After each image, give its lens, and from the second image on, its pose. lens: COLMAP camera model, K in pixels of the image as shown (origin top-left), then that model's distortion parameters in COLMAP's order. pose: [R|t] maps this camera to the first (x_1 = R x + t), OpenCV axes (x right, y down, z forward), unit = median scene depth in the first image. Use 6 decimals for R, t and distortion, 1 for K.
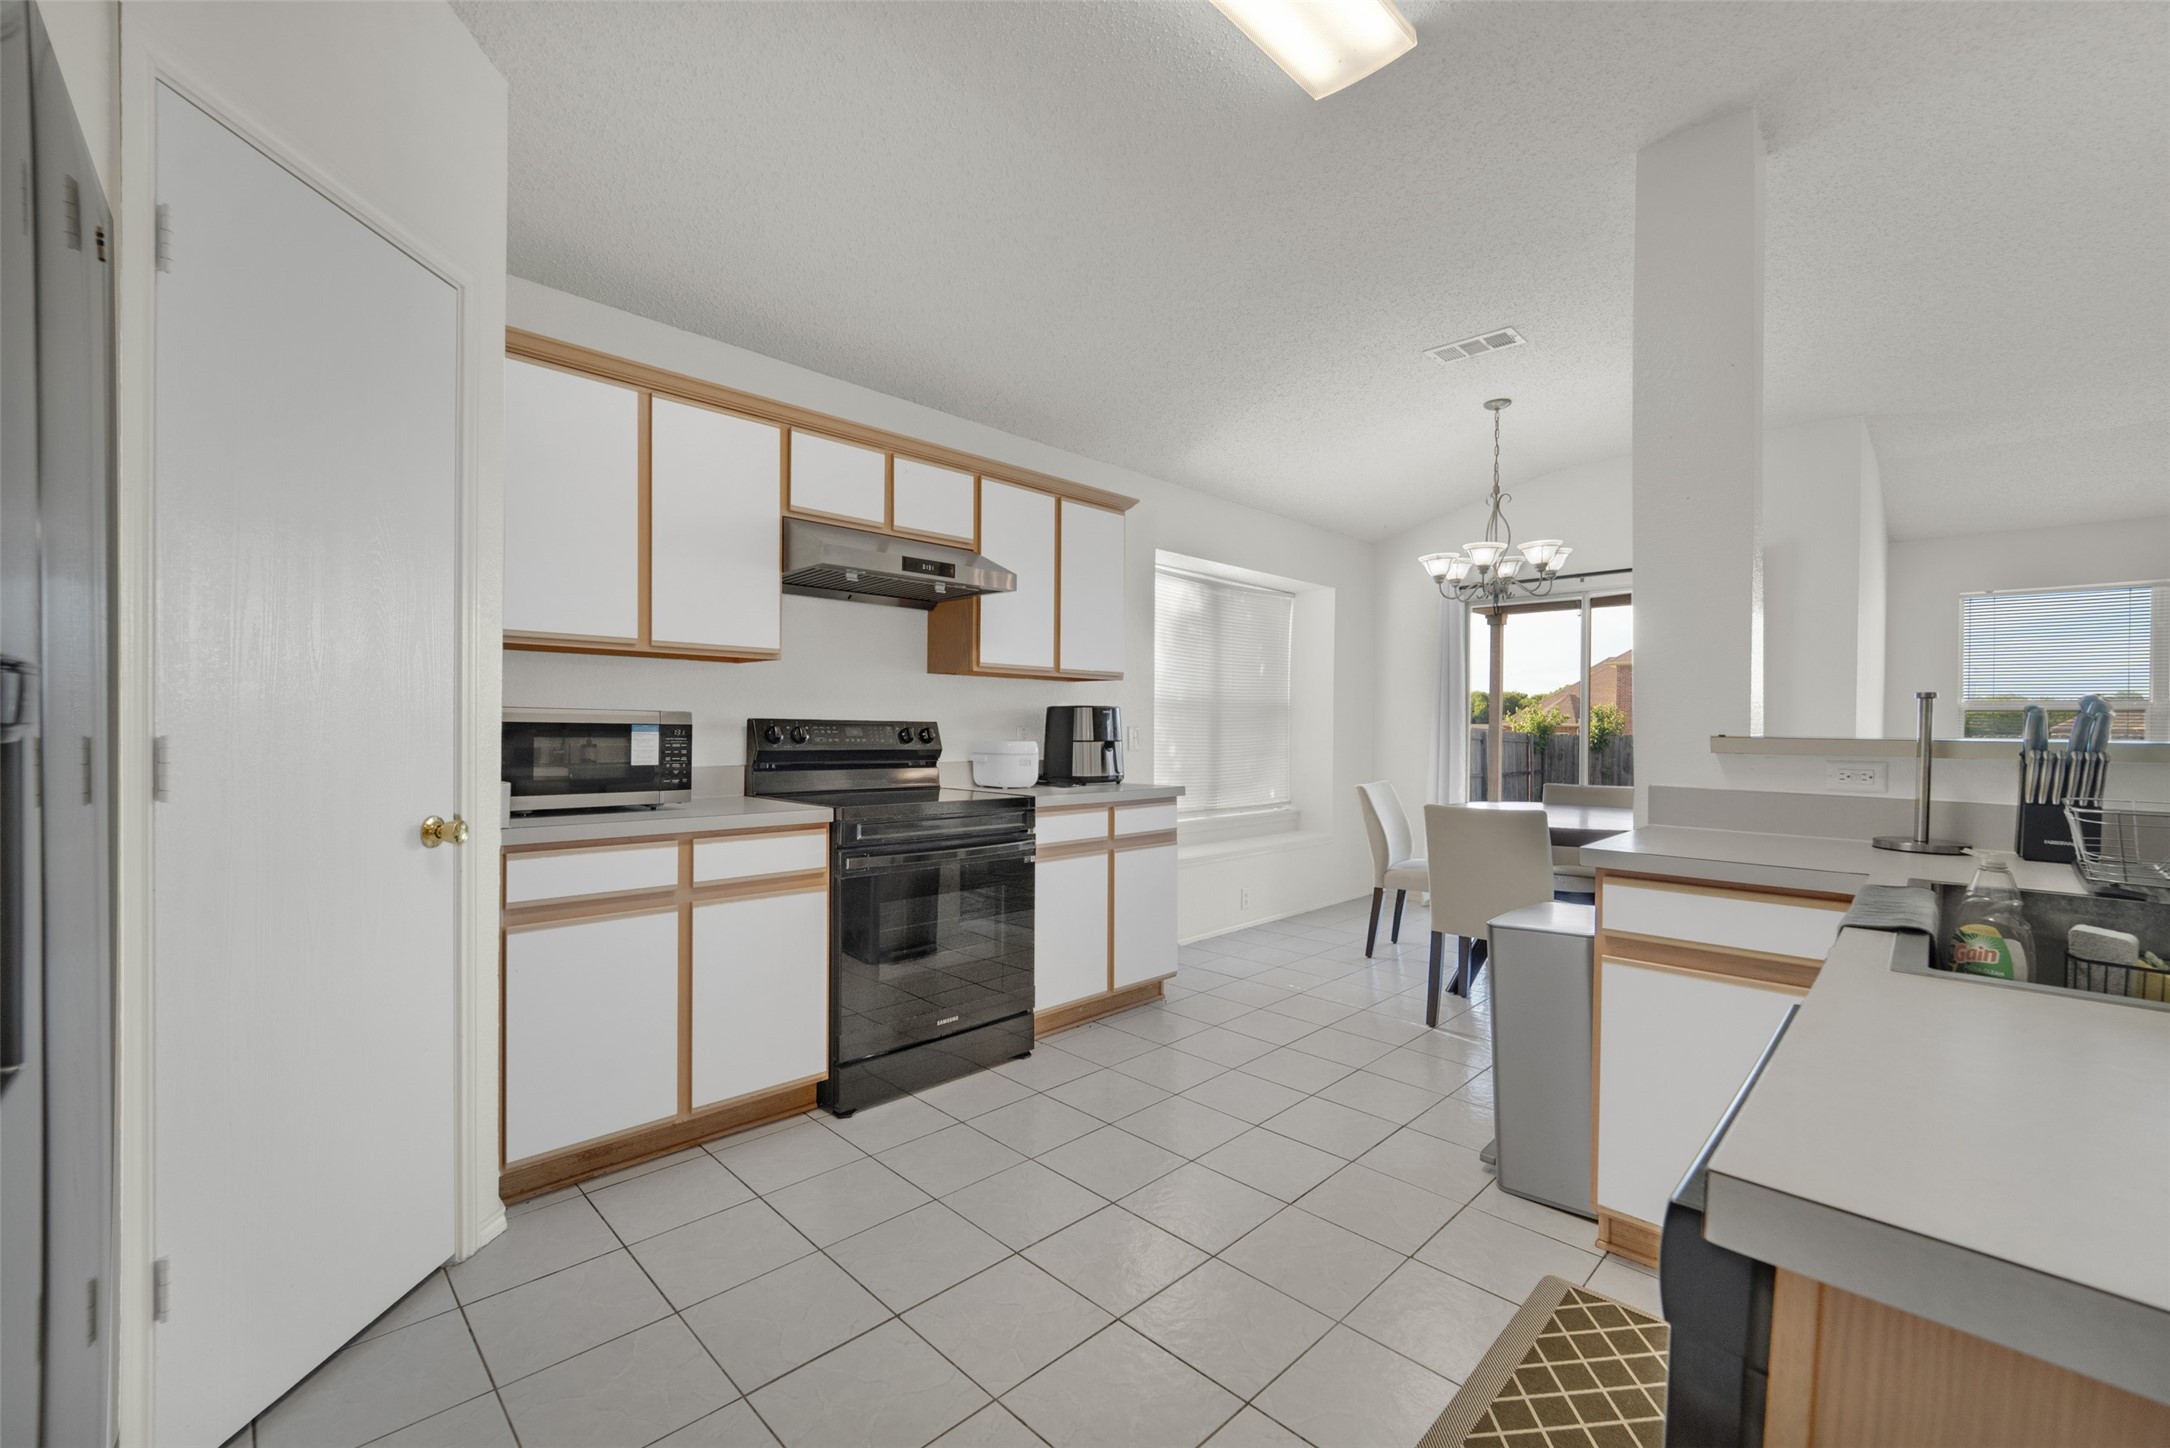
lens RADIAL K [[895.8, 0, 1085.0], [0, 895.8, 724.0], [0, 0, 1]] dist [0.017433, 0.000018]
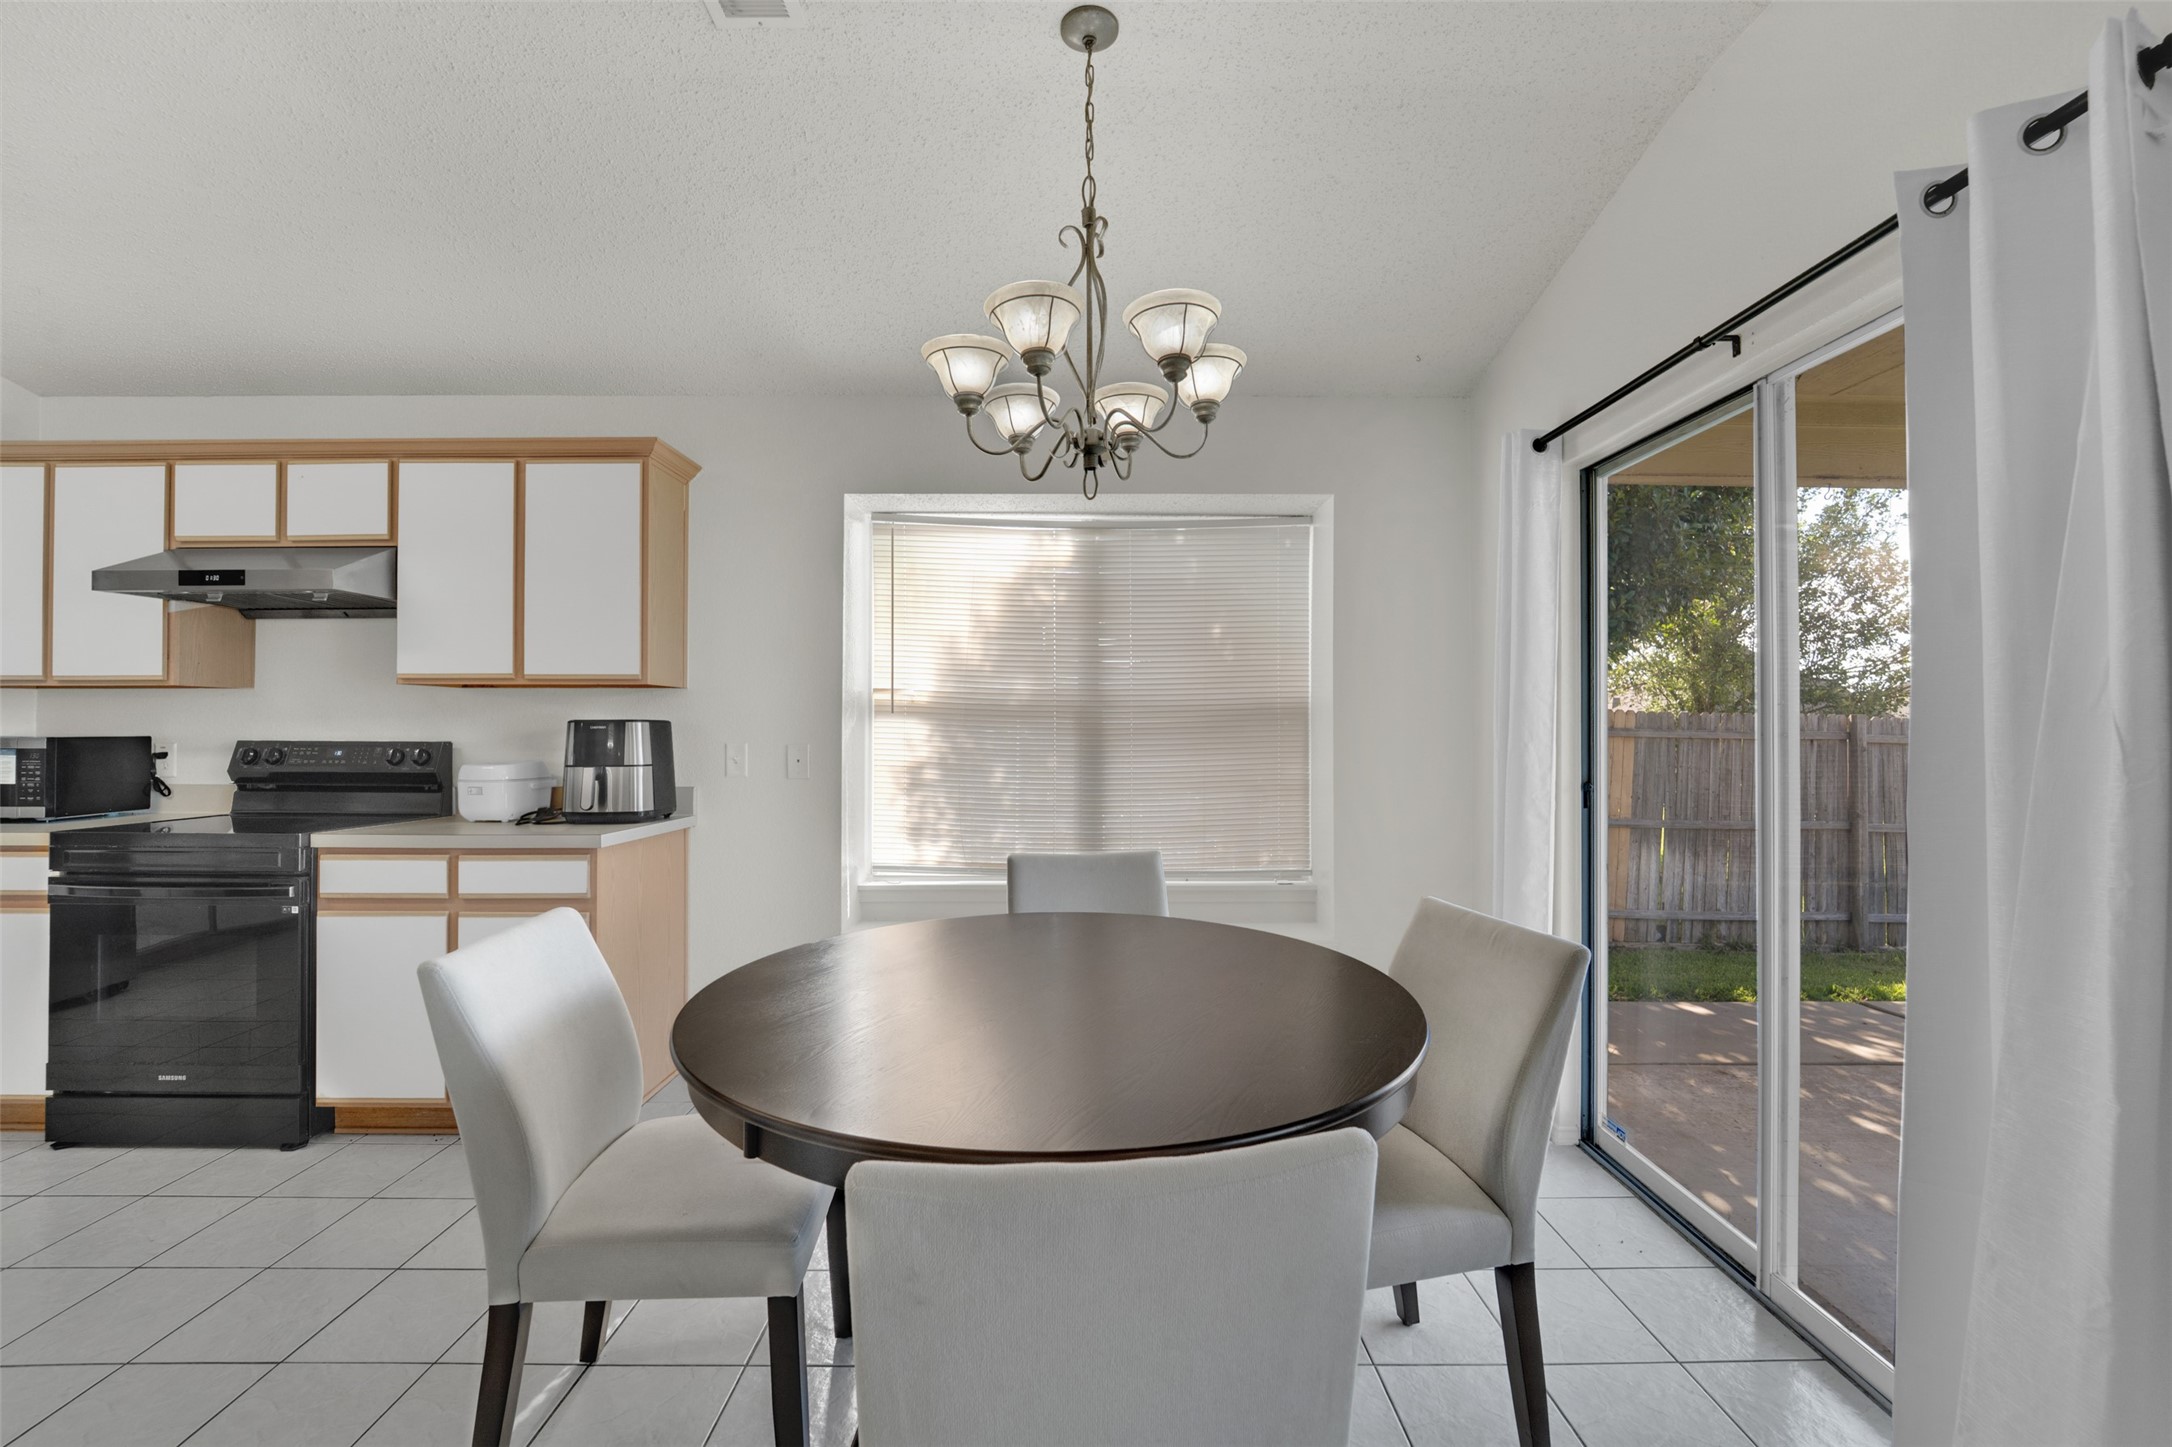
lens RADIAL K [[903.8, 0, 1091.8], [0, 903.8, 714.1], [0, 0, 1]] dist [-0.016679, 0.000958]
pose [[0.710459, -0.030186, -0.703091, 1.024353], [0.009176, 0.999392, -0.033635, 0.005435], [0.703679, 0.017445, 0.710304, 0.916923]]
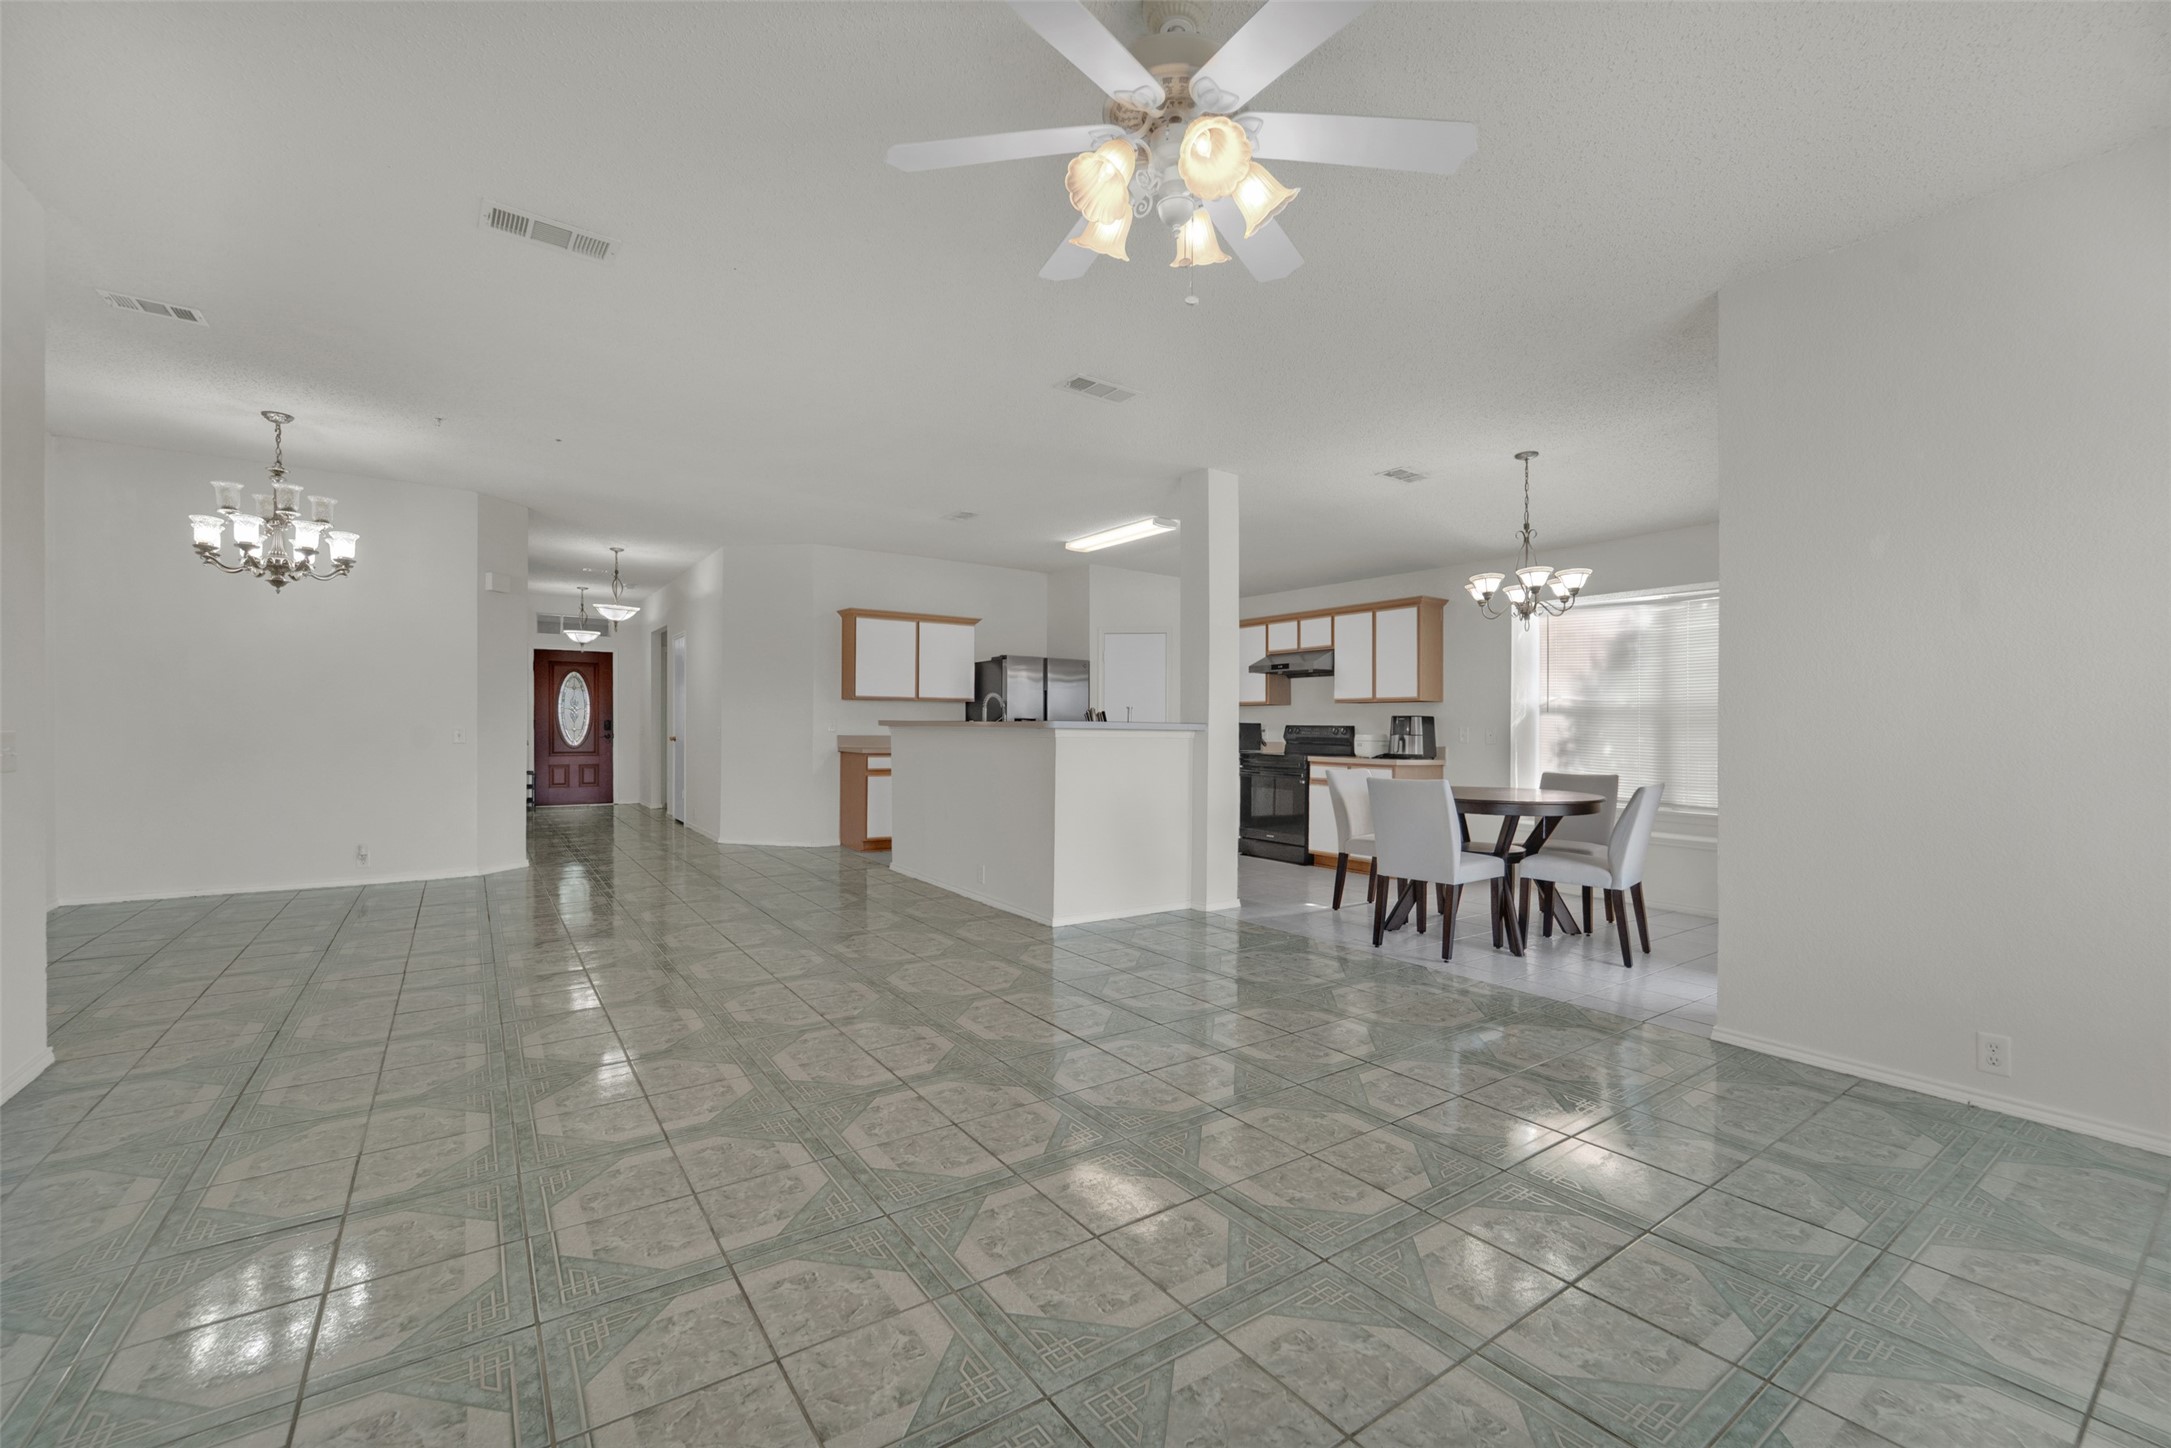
lens RADIAL K [[882.9, 0, 1085.5], [0, 882.9, 724.0], [0, 0, 1]] dist [0.000190, 0.000001]
pose [[-0.177108, -0.025506, -0.983861, 2.287548], [-0.017460, 0.999588, -0.022771, 0.058417], [0.984036, 0.013145, -0.177481, 0.834244]]
